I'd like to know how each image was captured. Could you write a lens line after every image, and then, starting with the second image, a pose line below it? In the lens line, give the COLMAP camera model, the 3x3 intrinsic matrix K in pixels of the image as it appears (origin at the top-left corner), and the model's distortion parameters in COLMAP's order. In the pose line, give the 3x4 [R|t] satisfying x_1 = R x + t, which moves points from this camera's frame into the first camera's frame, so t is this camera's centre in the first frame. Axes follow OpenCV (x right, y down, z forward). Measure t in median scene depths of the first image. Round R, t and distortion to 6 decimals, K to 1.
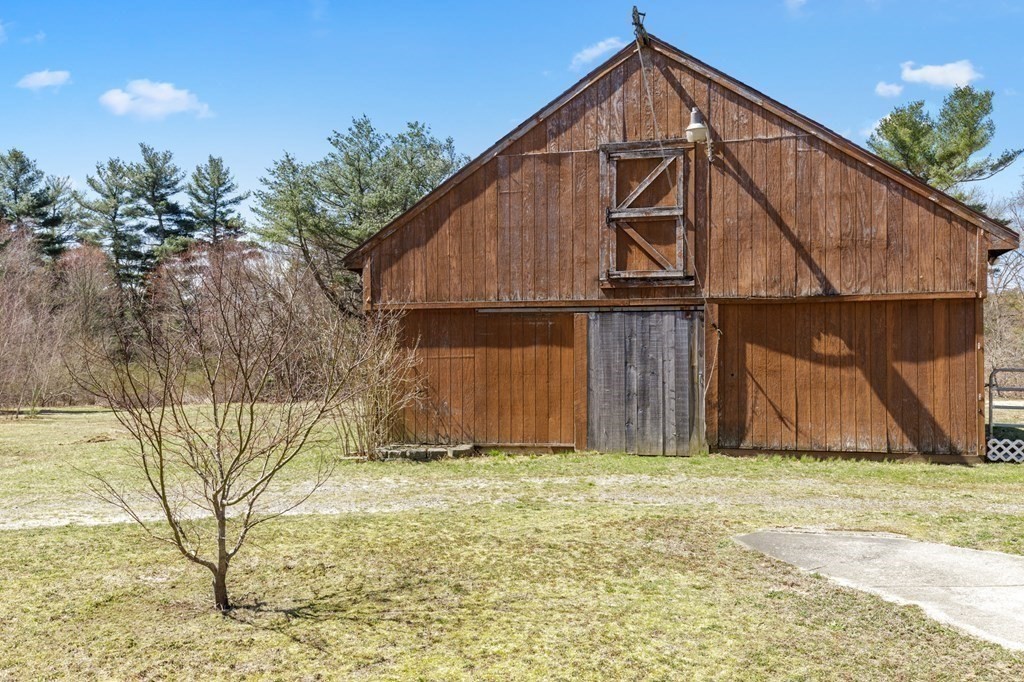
lens RADIAL K [[888.5, 0, 501.1], [0, 888.5, 340.7], [0, 0, 1]] dist [0.039773, 0.006039]
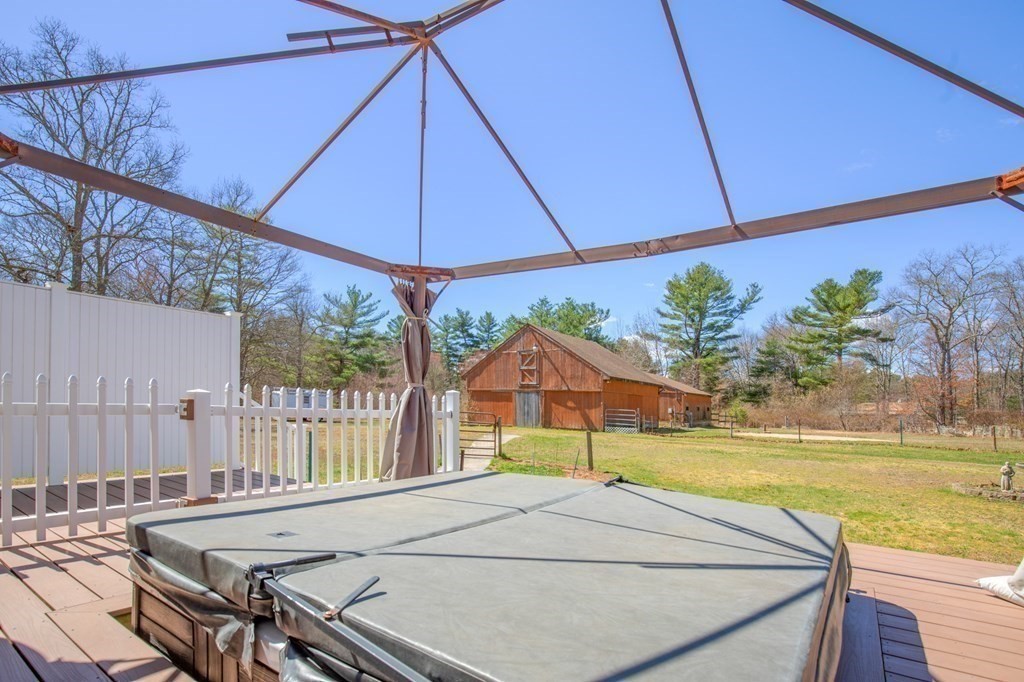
lens RADIAL K [[527.0, 0, 442.3], [0, 527.0, 364.0], [0, 0, 1]] dist [-0.013815, 0.000509]
pose [[0.905791, -0.001656, -0.423722, 0.792086], [-0.025397, 0.997982, -0.058190, -0.013498], [0.422964, 0.063469, 0.903921, -1.271432]]
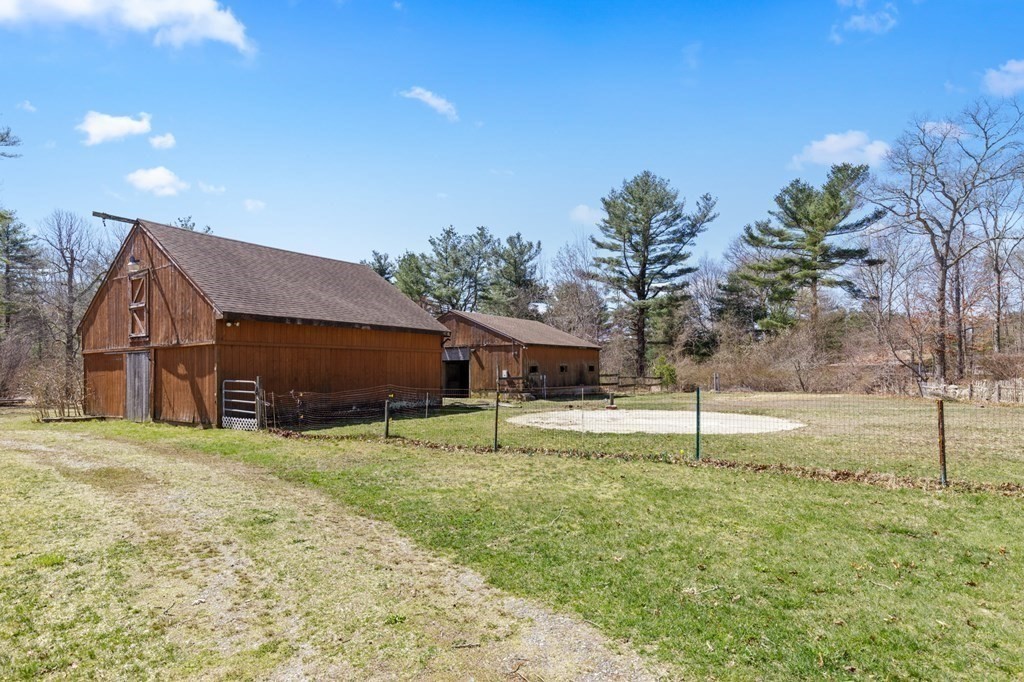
lens RADIAL K [[582.5, 0, 475.8], [0, 582.5, 351.8], [0, 0, 1]] dist [0.021142, -0.001212]
pose [[0.929430, -0.017304, -0.368592, 1.357273], [0.013225, 0.999820, -0.013590, -0.006169], [0.368761, 0.007756, 0.929492, 0.020973]]
